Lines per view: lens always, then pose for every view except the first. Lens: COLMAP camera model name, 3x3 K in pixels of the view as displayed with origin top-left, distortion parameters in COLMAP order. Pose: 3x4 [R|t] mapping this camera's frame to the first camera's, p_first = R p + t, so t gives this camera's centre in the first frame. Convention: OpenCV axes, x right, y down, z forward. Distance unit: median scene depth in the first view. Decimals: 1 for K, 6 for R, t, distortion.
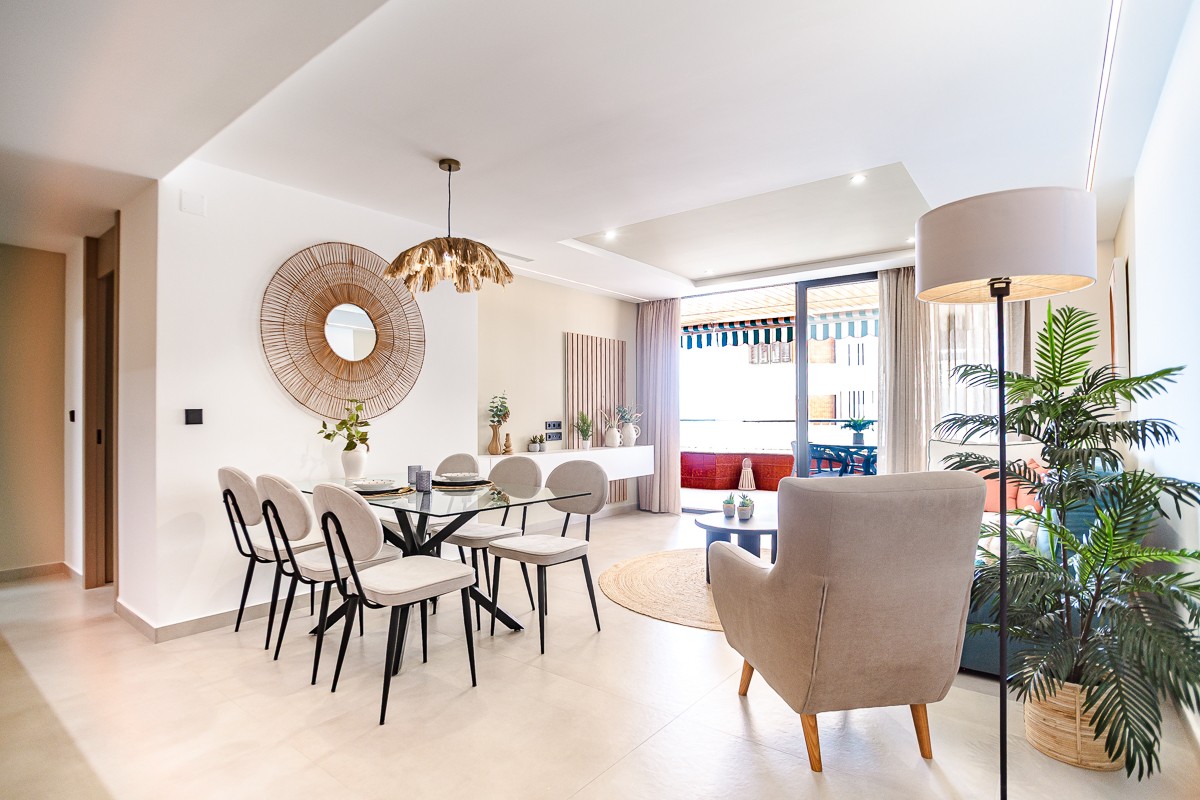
lens RADIAL K [[612.2, 0, 612.4], [0, 612.2, 414.8], [0, 0, 1]] dist [-0.068372, 0.000080]
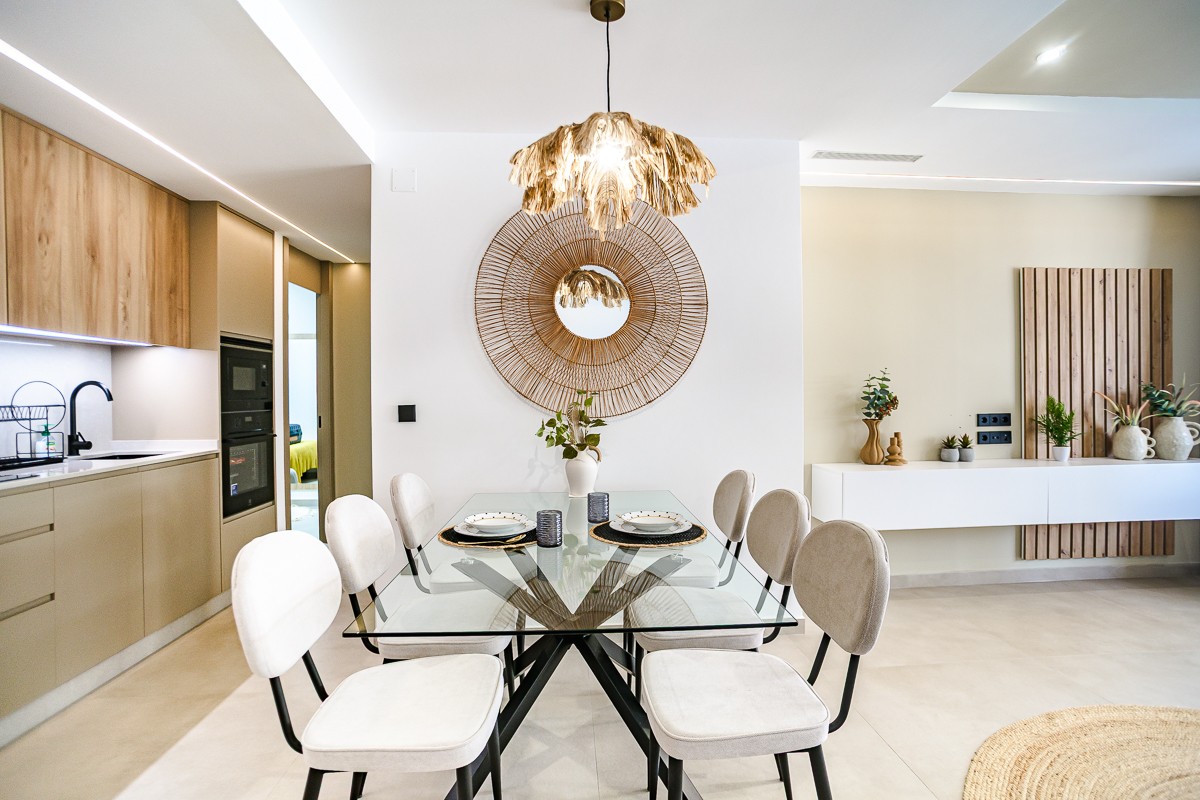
lens RADIAL K [[587.3, 0, 605.4], [0, 587.3, 398.5], [0, 0, 1]] dist [-0.059307, 0.029258]
pose [[0.658956, 0.005808, -0.752159, 0.087829], [0.006229, 0.999894, 0.013179, -0.015503], [0.752156, -0.013370, 0.658850, 0.332658]]
